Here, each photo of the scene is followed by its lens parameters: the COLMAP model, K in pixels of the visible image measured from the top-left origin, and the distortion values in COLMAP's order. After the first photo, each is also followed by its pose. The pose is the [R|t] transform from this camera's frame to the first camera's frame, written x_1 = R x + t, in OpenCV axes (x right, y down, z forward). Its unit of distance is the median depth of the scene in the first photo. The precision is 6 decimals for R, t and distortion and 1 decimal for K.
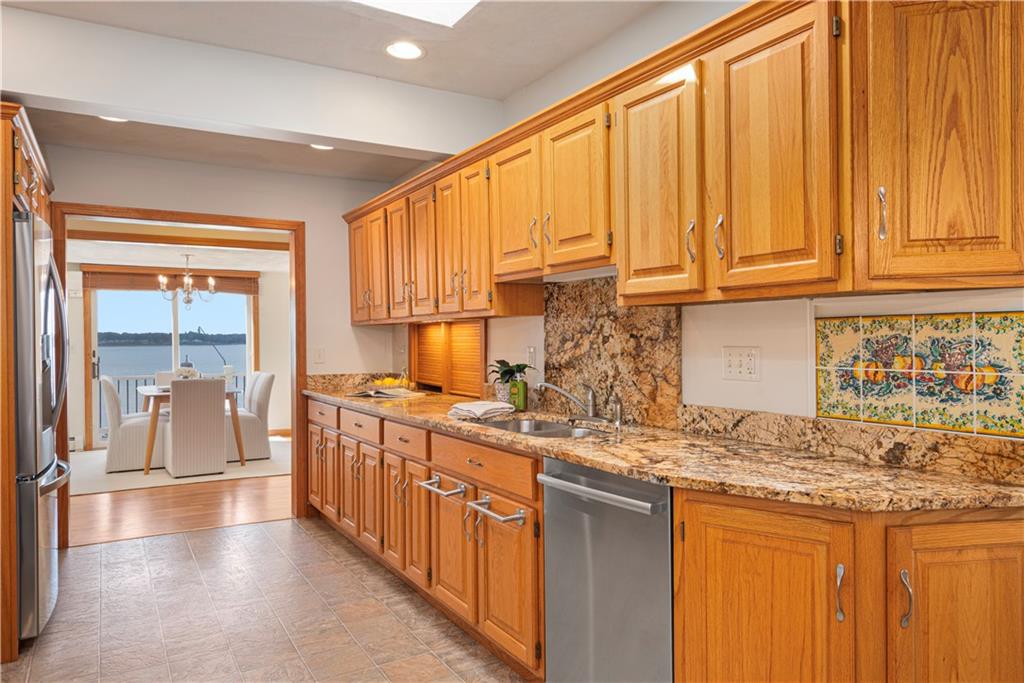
lens RADIAL K [[705.2, 0, 514.4], [0, 705.2, 340.2], [0, 0, 1]] dist [0.009937, -0.006424]
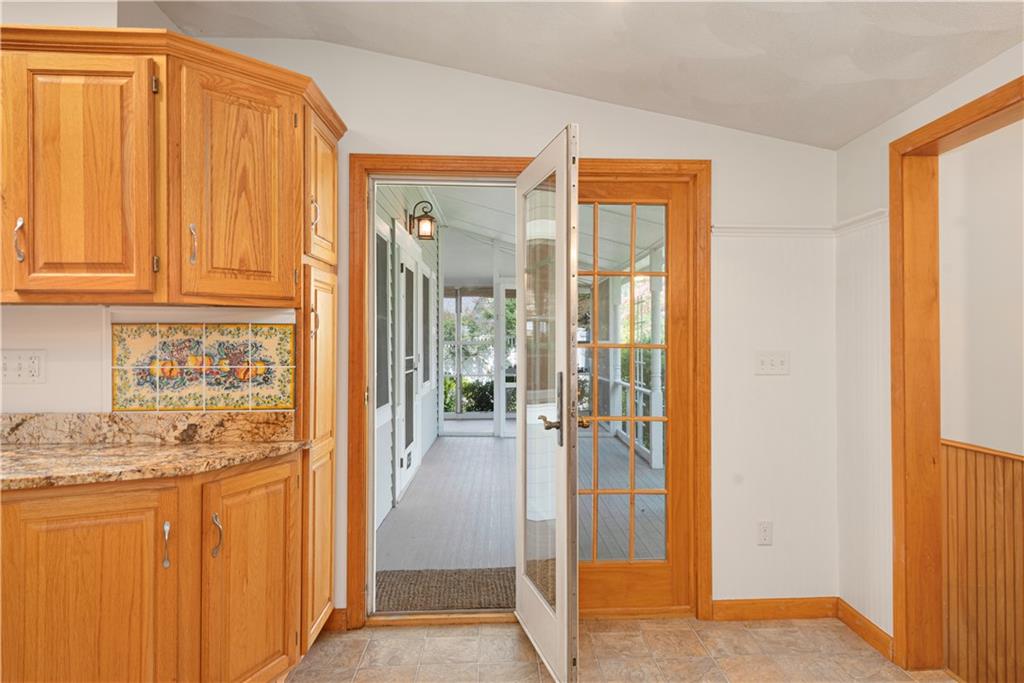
lens RADIAL K [[652.6, 0, 513.3], [0, 652.6, 341.4], [0, 0, 1]] dist [-0.004757, -0.001454]
pose [[0.490764, 0.008729, 0.871249, -0.216077], [-0.002617, 0.999960, -0.008544, 0.005974], [-0.871288, 0.001913, 0.490768, -0.086024]]
